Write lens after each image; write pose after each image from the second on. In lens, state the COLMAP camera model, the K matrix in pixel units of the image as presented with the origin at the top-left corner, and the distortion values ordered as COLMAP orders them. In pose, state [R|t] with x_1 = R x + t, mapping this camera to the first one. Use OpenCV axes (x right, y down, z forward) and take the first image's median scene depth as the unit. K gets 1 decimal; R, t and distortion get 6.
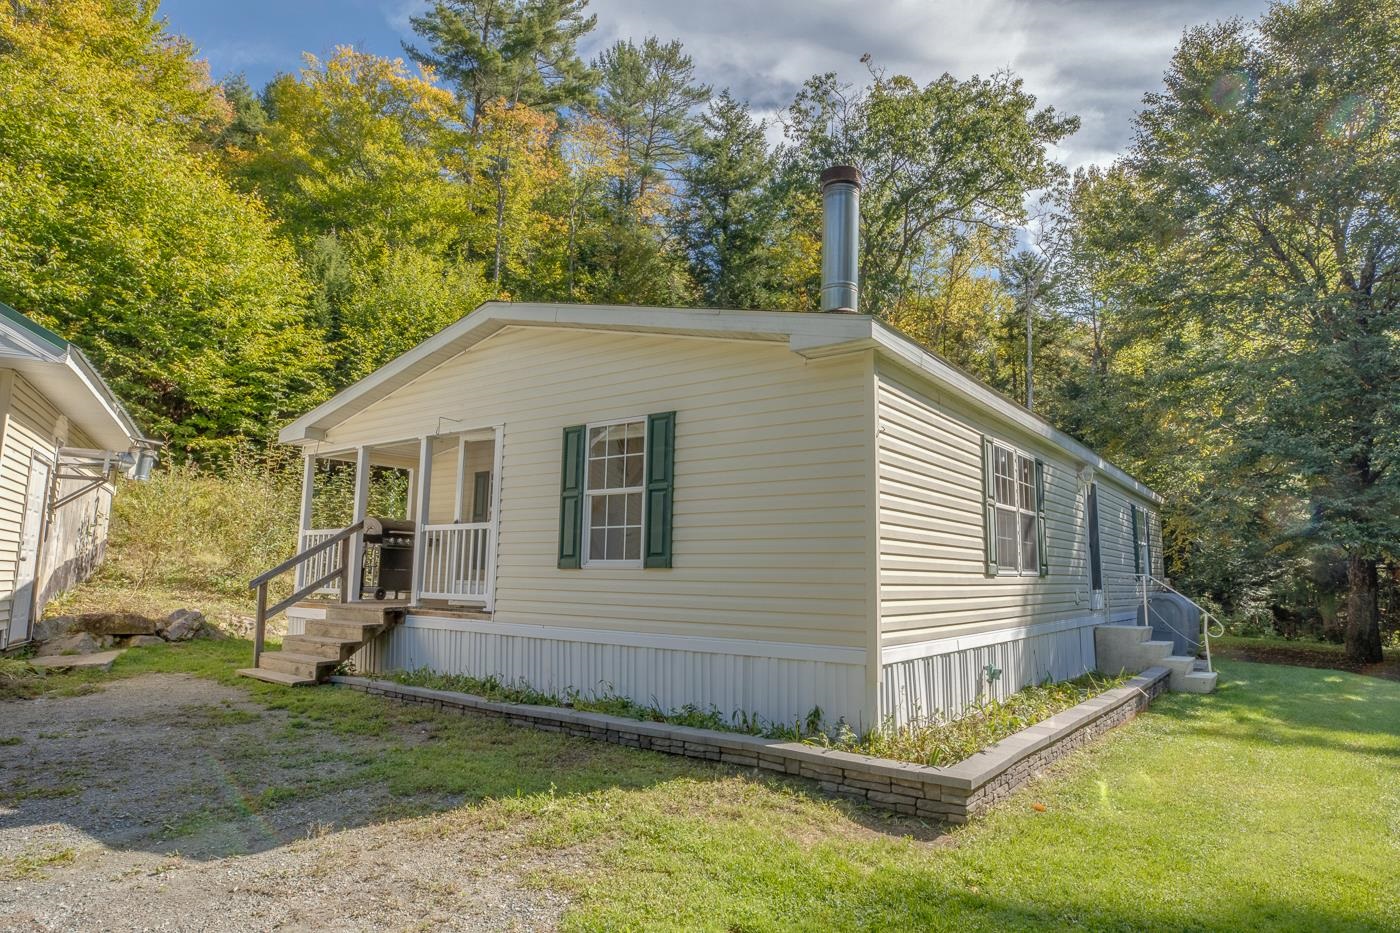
lens RADIAL K [[774.9, 0, 704.3], [0, 774.9, 465.2], [0, 0, 1]] dist [-0.004081, -0.001597]
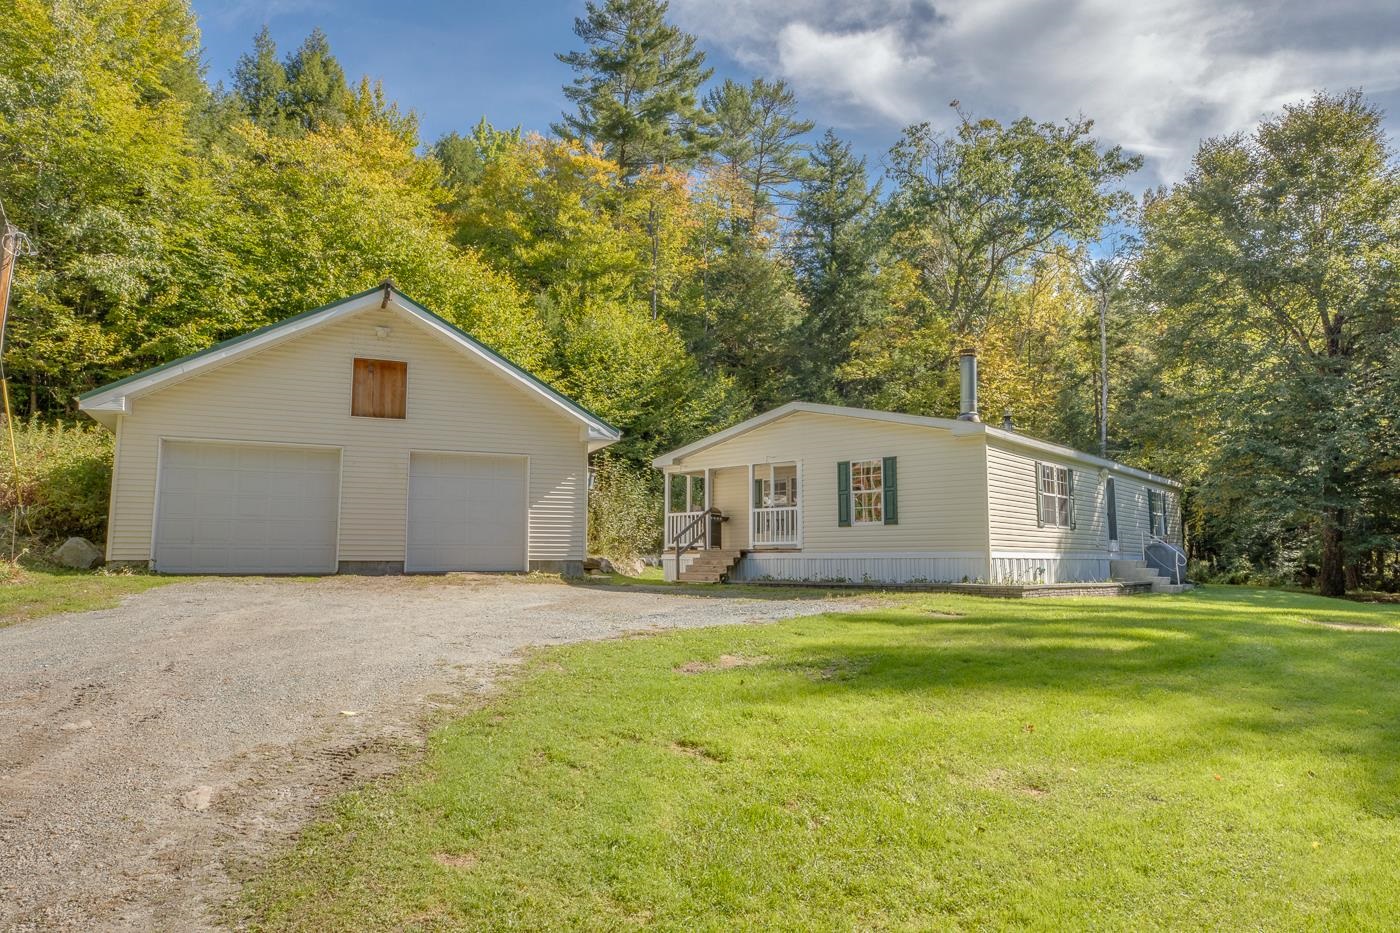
lens RADIAL K [[864.3, 0, 707.5], [0, 864.3, 457.4], [0, 0, 1]] dist [0.005935, 0.004900]
pose [[0.997512, -0.023056, -0.066622, -0.110269], [0.023983, 0.999626, 0.013160, -0.029491], [0.066294, -0.014725, 0.997691, -0.413602]]
